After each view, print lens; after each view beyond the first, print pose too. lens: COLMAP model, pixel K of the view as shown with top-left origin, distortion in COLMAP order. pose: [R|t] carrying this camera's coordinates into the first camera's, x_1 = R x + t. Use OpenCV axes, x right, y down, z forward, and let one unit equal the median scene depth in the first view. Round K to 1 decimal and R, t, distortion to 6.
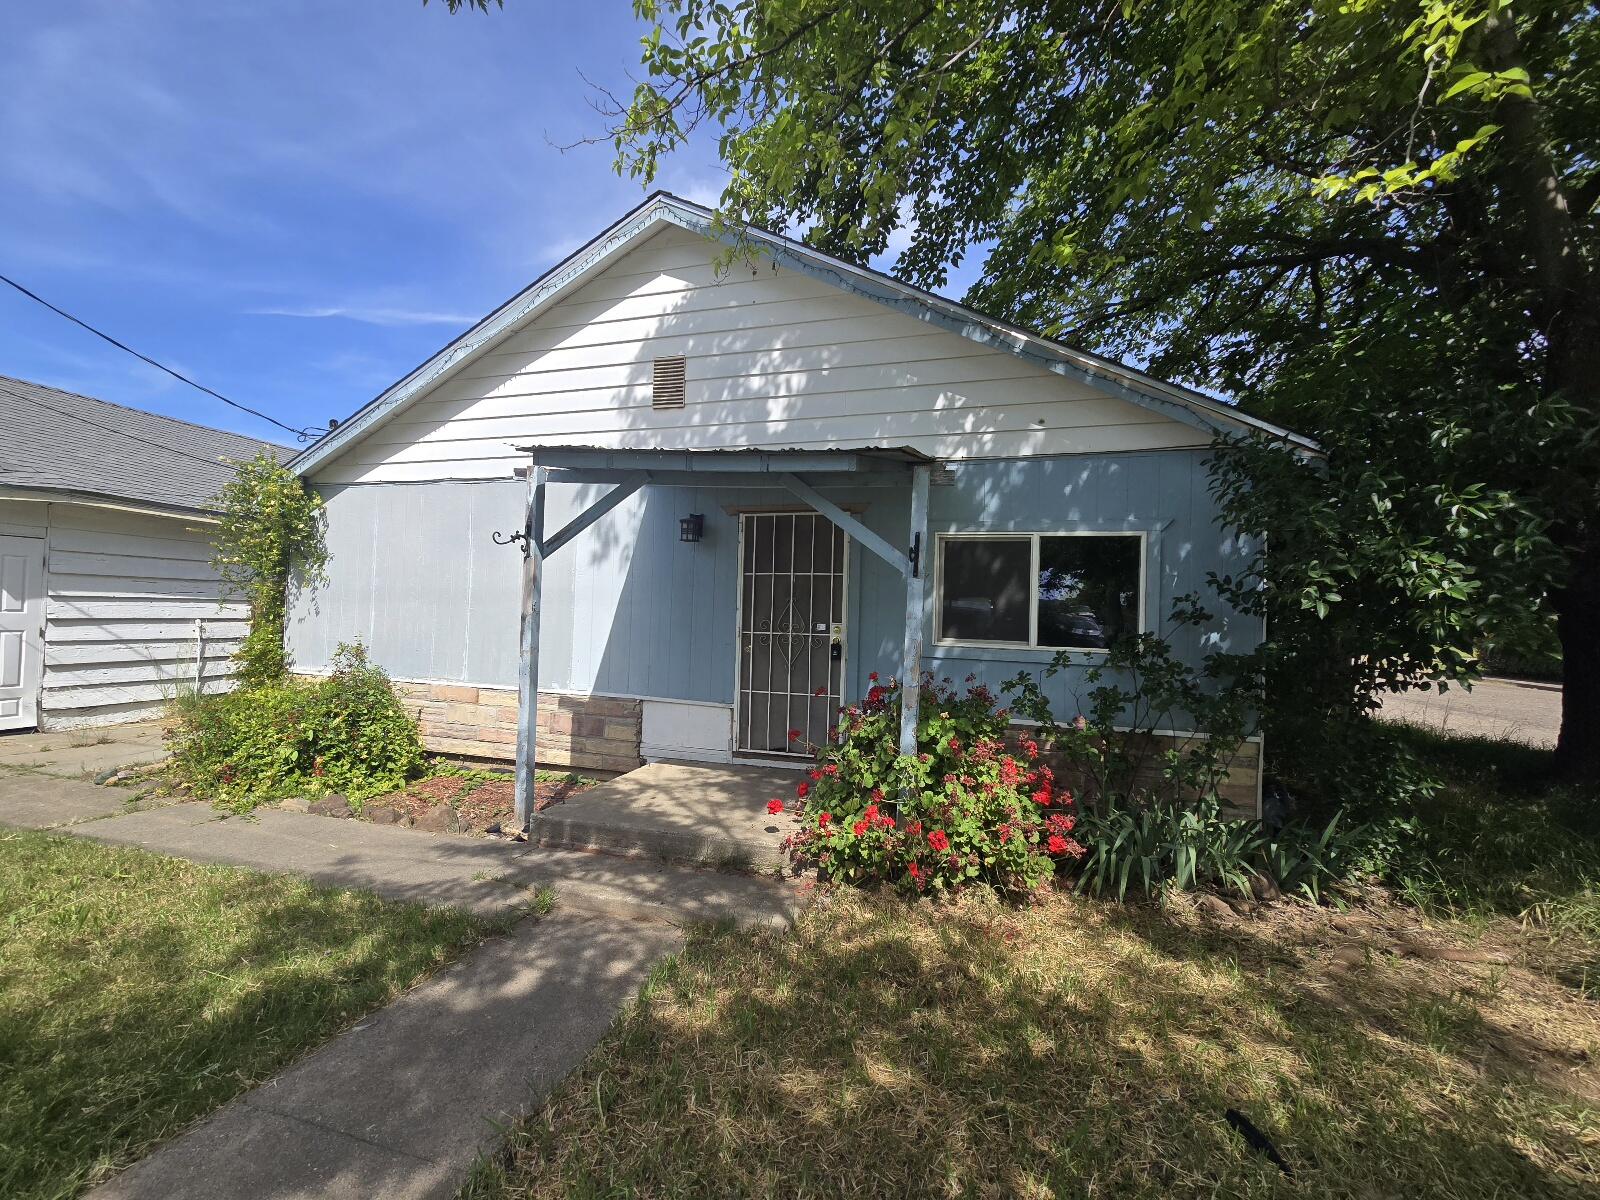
lens RADIAL K [[655.8, 0, 795.8], [0, 655.8, 609.8], [0, 0, 1]] dist [-0.003110, 0.001057]
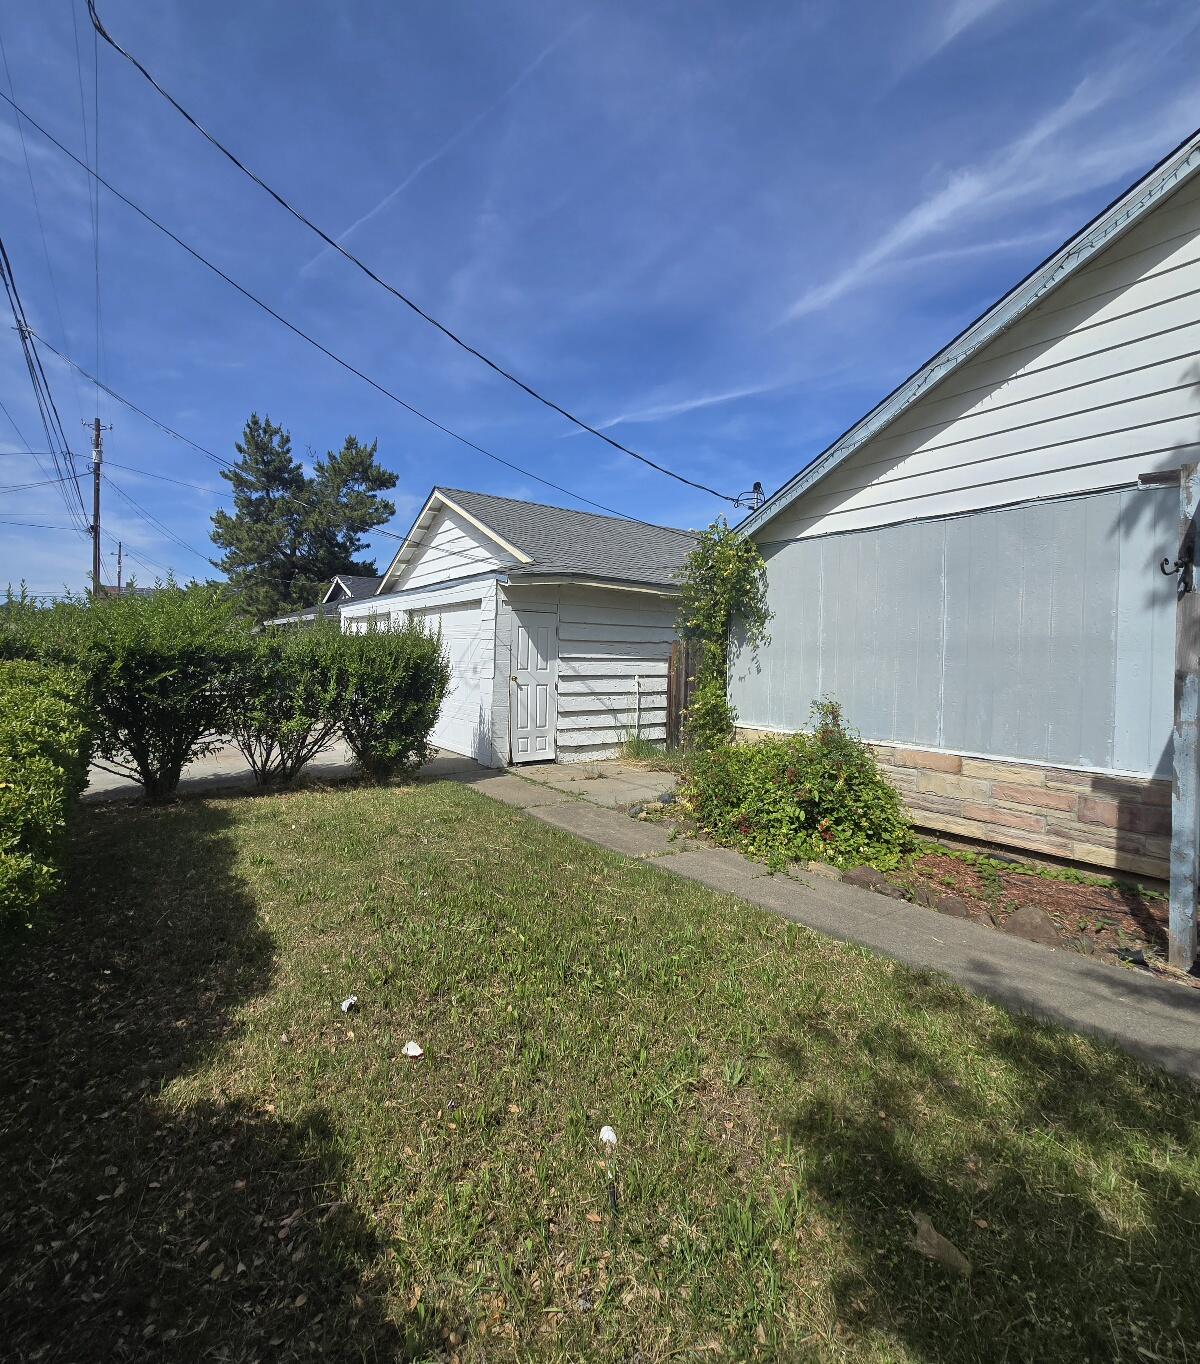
lens RADIAL K [[654.6, 0, 596.5], [0, 654.6, 674.0], [0, 0, 1]] dist [-0.000156, 0.002422]
pose [[0.795745, -0.001636, -0.605630, -0.323256], [0.011474, 0.999858, 0.012375, -0.004841], [0.605523, -0.016796, 0.795650, 0.024080]]
